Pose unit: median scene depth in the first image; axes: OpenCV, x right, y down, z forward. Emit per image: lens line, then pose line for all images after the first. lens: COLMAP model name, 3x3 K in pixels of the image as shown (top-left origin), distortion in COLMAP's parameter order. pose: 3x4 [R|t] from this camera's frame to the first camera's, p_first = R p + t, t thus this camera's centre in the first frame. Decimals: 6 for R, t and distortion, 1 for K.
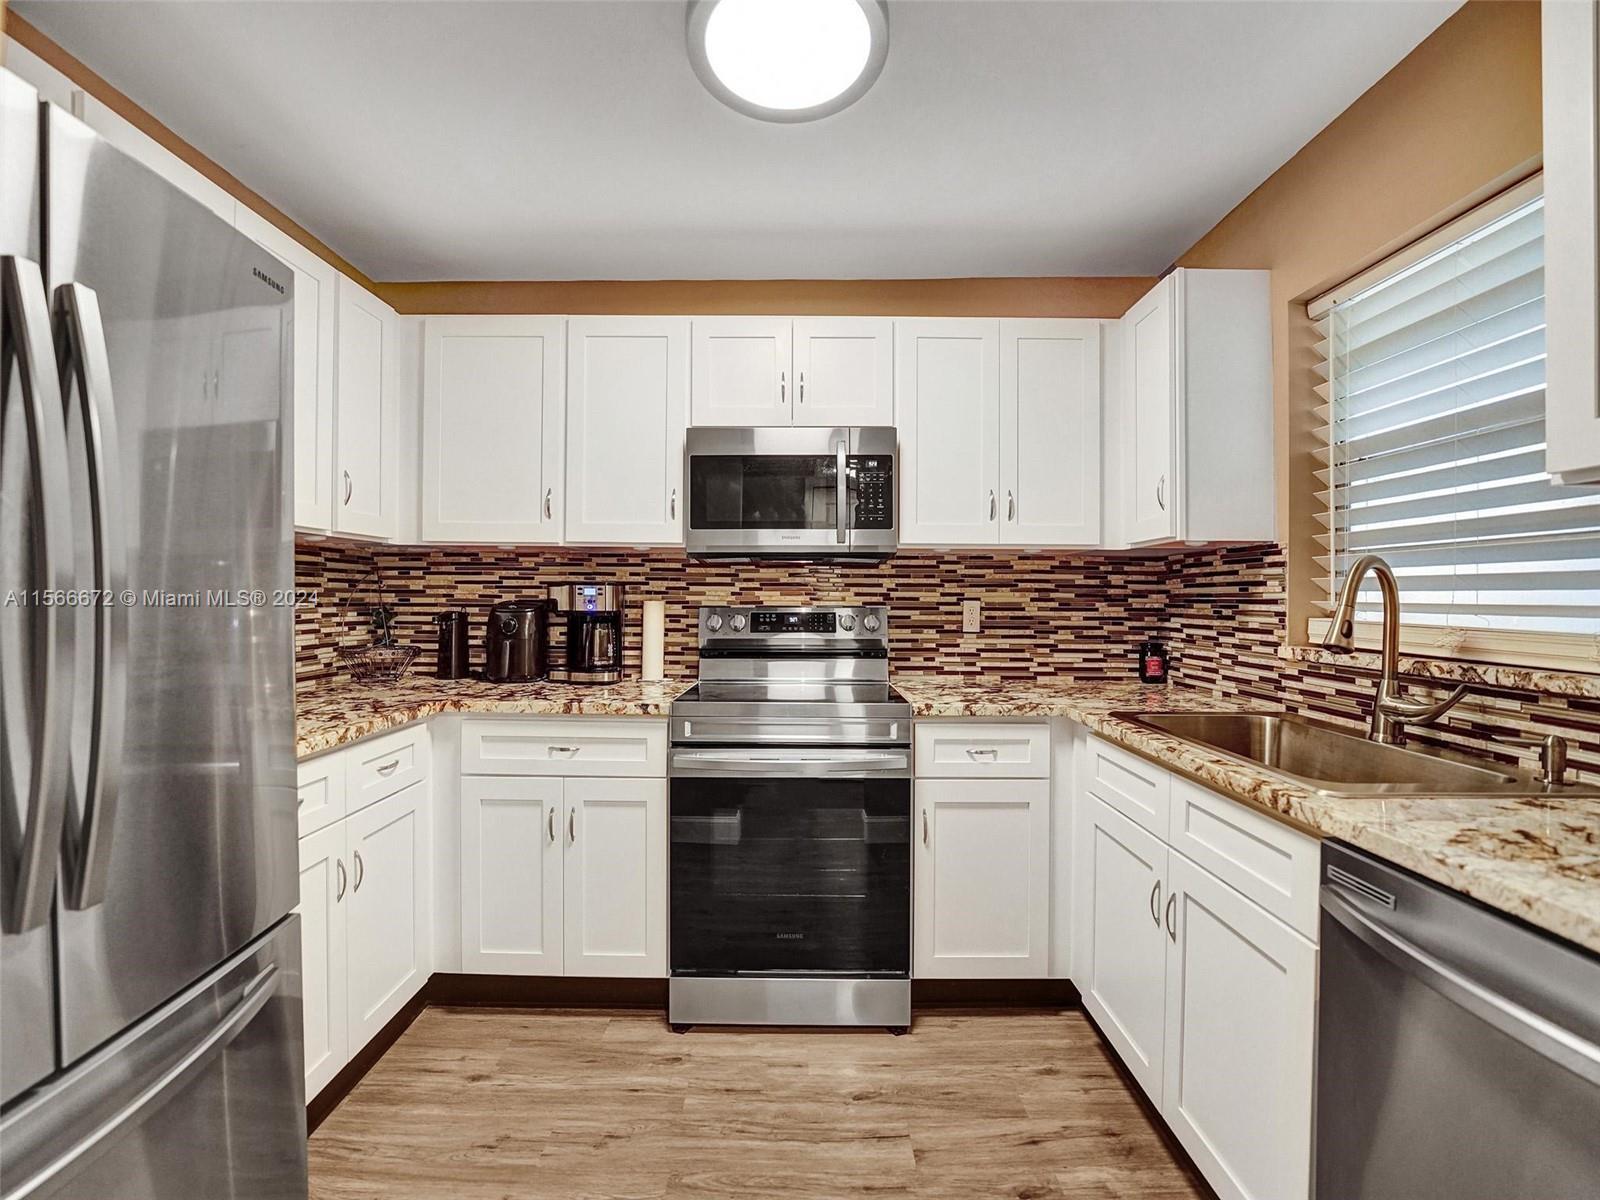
lens RADIAL K [[653.5, 0, 791.6], [0, 653.5, 598.3], [0, 0, 1]] dist [-0.022435, -0.000028]
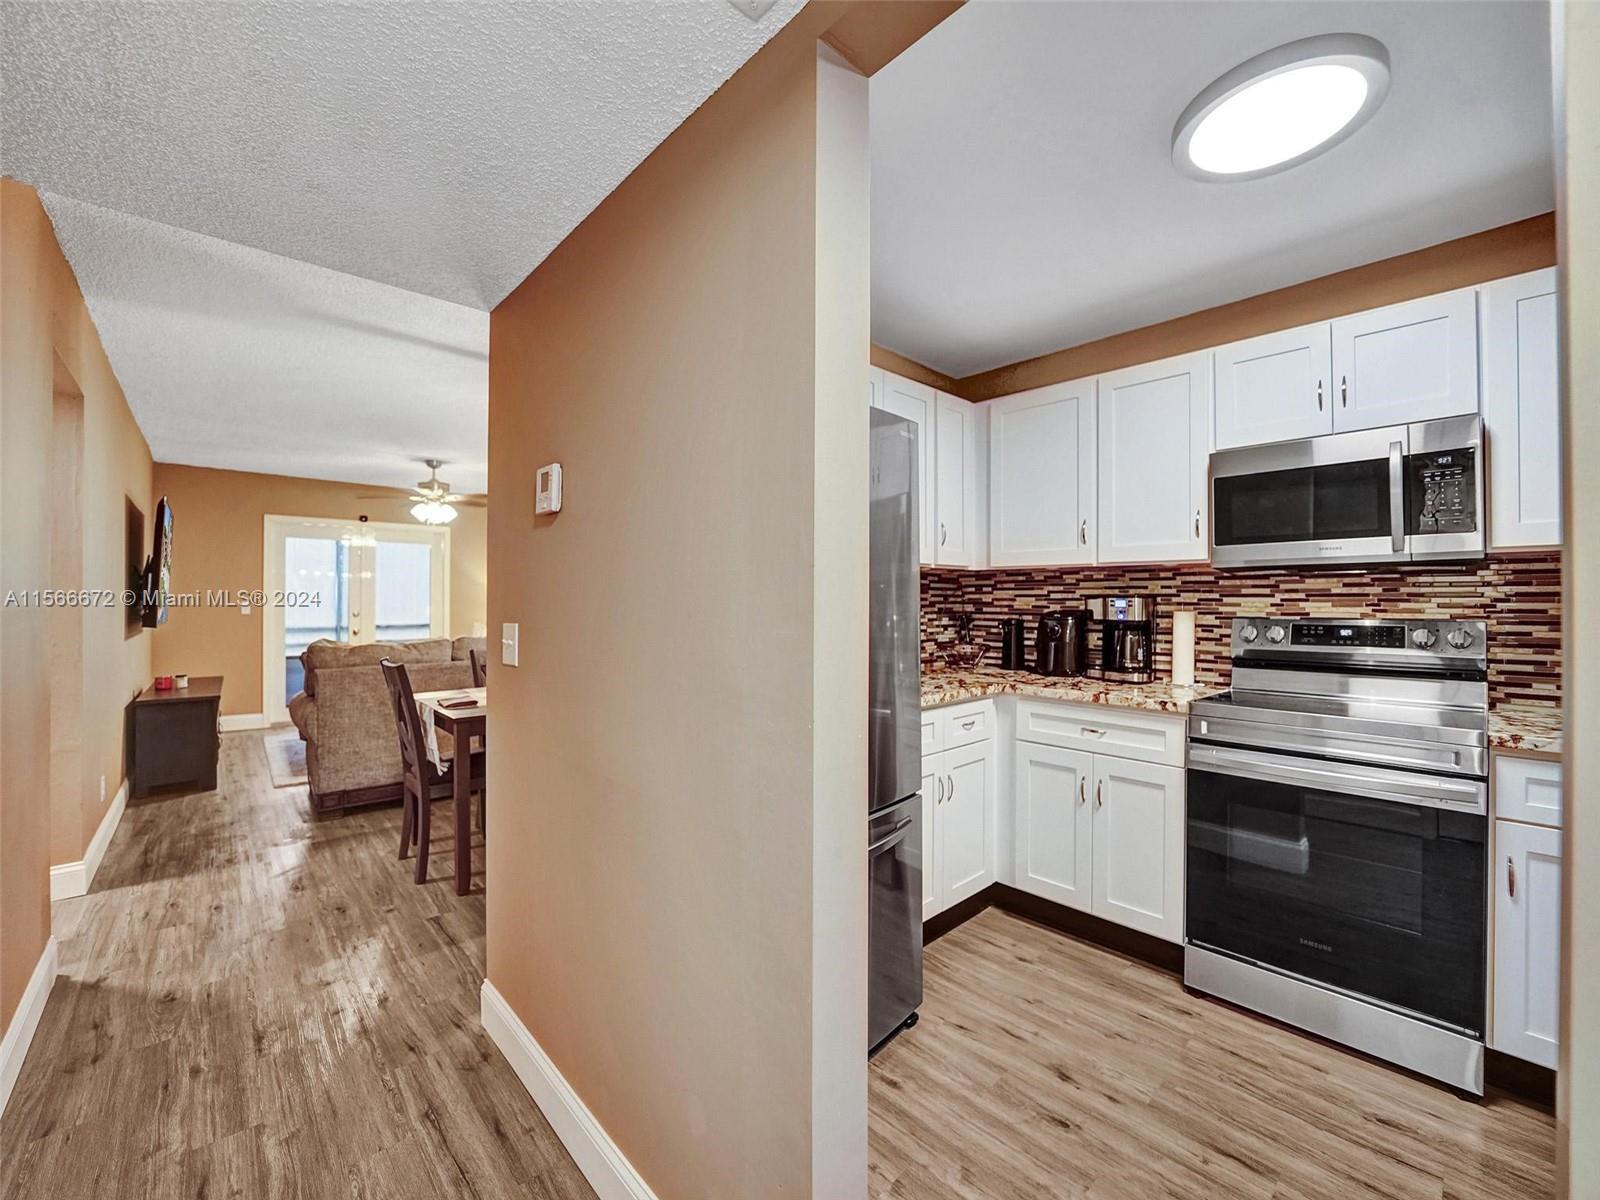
lens RADIAL K [[640.8, 0, 806.0], [0, 640.8, 595.5], [0, 0, 1]] dist [-0.017122, 0.000764]
pose [[0.692737, -0.010109, -0.721120, 0.122117], [0.000481, 0.999908, -0.013555, -0.009116], [0.721191, 0.009044, 0.692678, -0.195954]]
